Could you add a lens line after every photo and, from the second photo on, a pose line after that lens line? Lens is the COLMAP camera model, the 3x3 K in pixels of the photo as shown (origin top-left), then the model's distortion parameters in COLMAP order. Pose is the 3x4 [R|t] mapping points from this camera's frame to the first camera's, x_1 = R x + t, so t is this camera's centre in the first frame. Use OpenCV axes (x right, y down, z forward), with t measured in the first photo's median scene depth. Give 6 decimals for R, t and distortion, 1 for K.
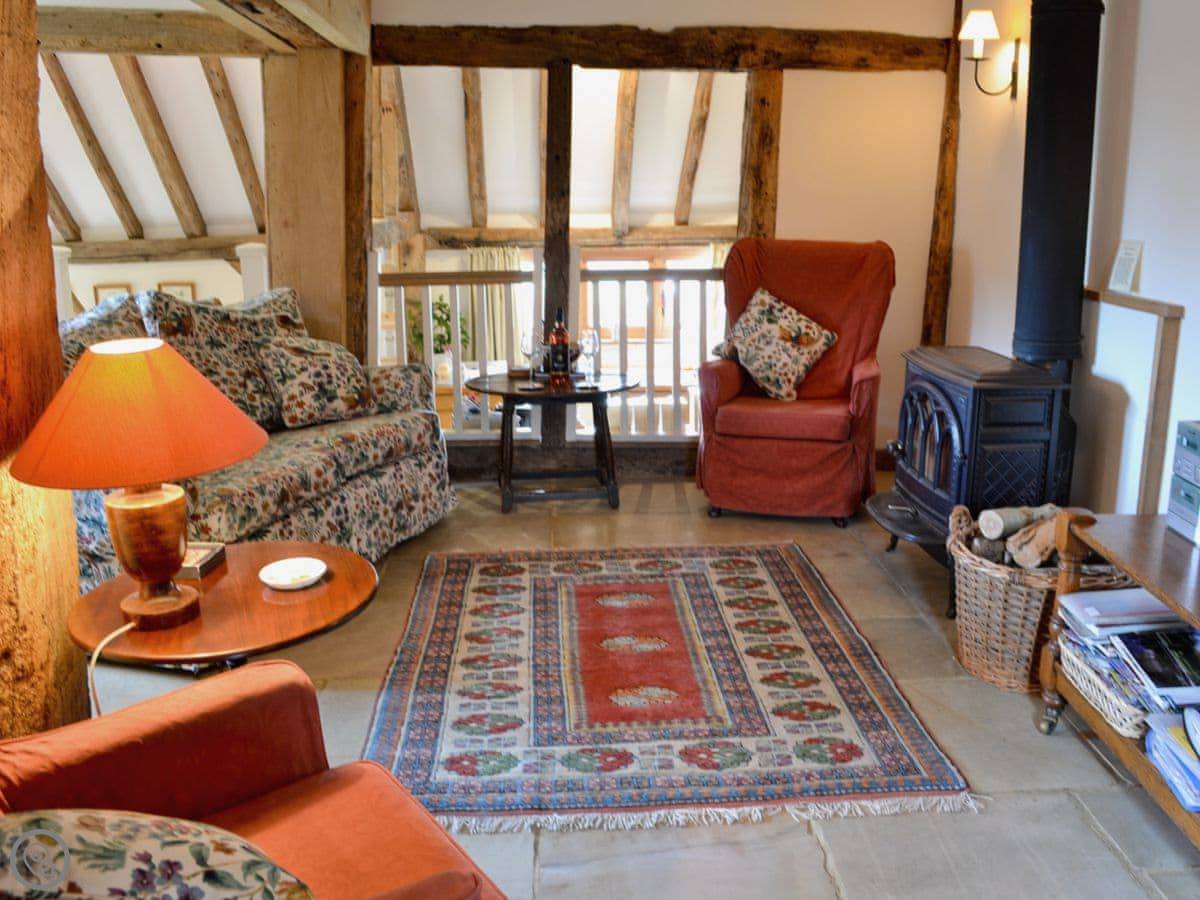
lens RADIAL K [[1116.9, 0, 622.3], [0, 1116.9, 442.9], [0, 0, 1]] dist [-0.085363, 0.004933]
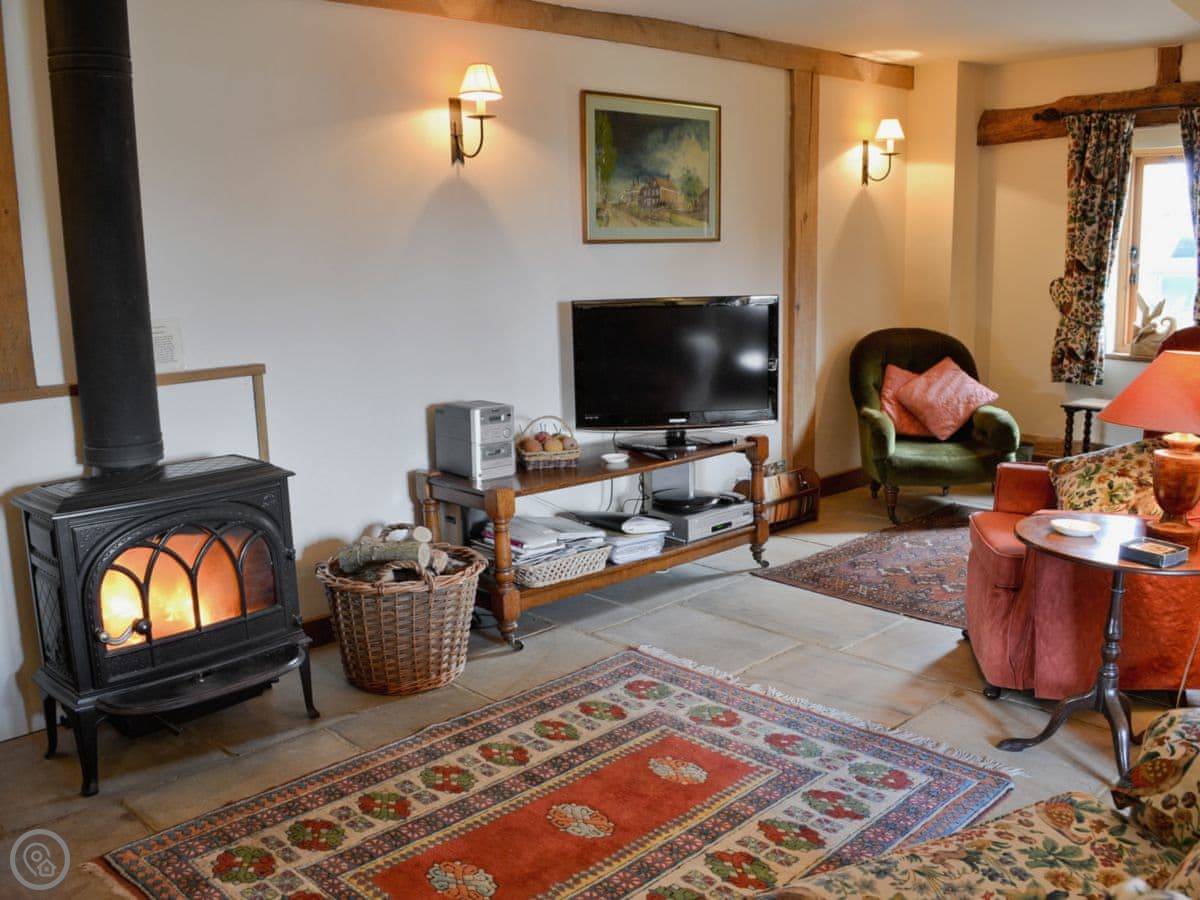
lens RADIAL K [[1116.9, 0, 622.3], [0, 1116.9, 442.9], [0, 0, 1]] dist [-0.085363, 0.004933]
pose [[-0.667420, -0.127279, 0.733724, -0.475489], [0.184929, 0.926093, 0.328867, -0.281842], [-0.721354, 0.355179, -0.594555, 1.135582]]
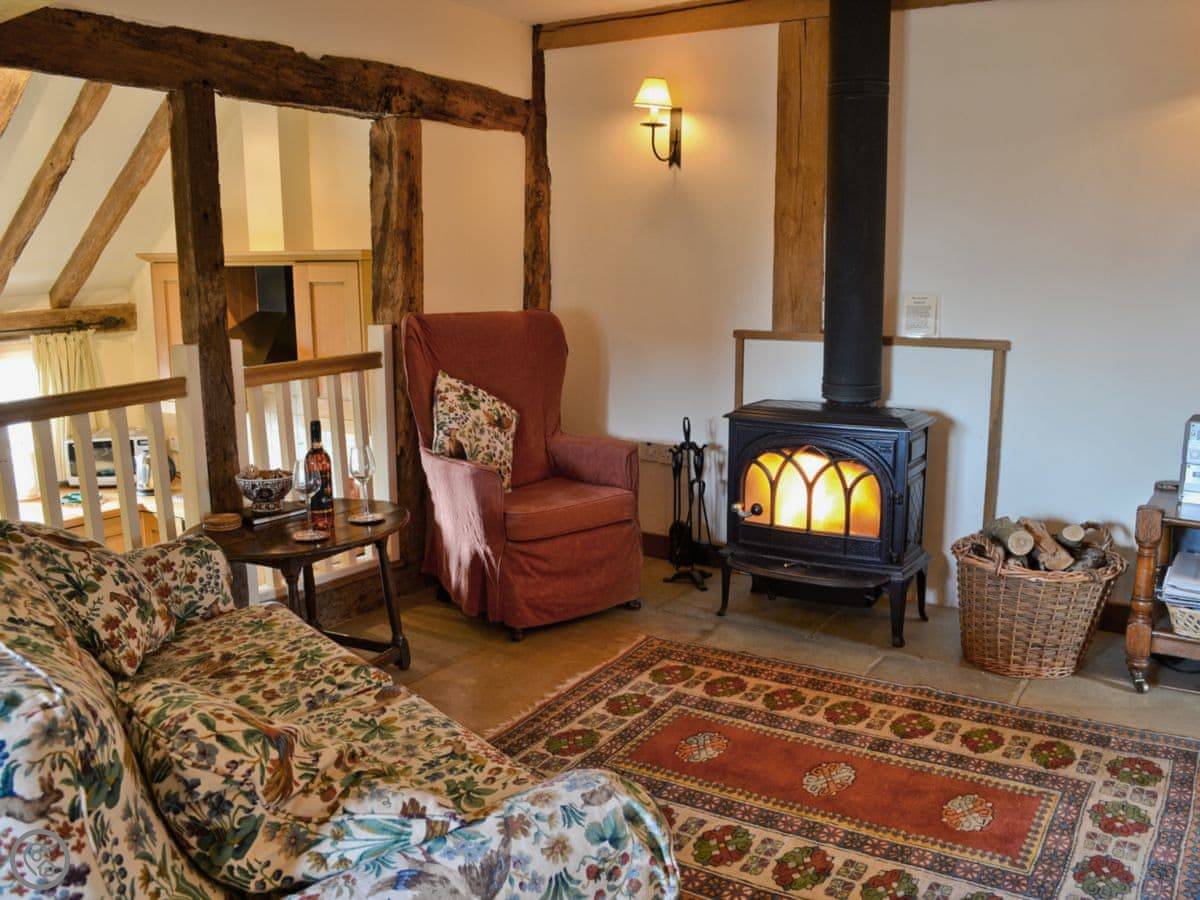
lens RADIAL K [[1085.3, 0, 600.0], [0, 1085.3, 450.0], [0, 0, 1]] dist [-0.085985, 0.008381]
pose [[0.583978, -0.150469, 0.797702, -0.593724], [0.191851, 0.980415, 0.044485, -0.115194], [-0.788773, 0.127062, 0.601408, 0.508781]]
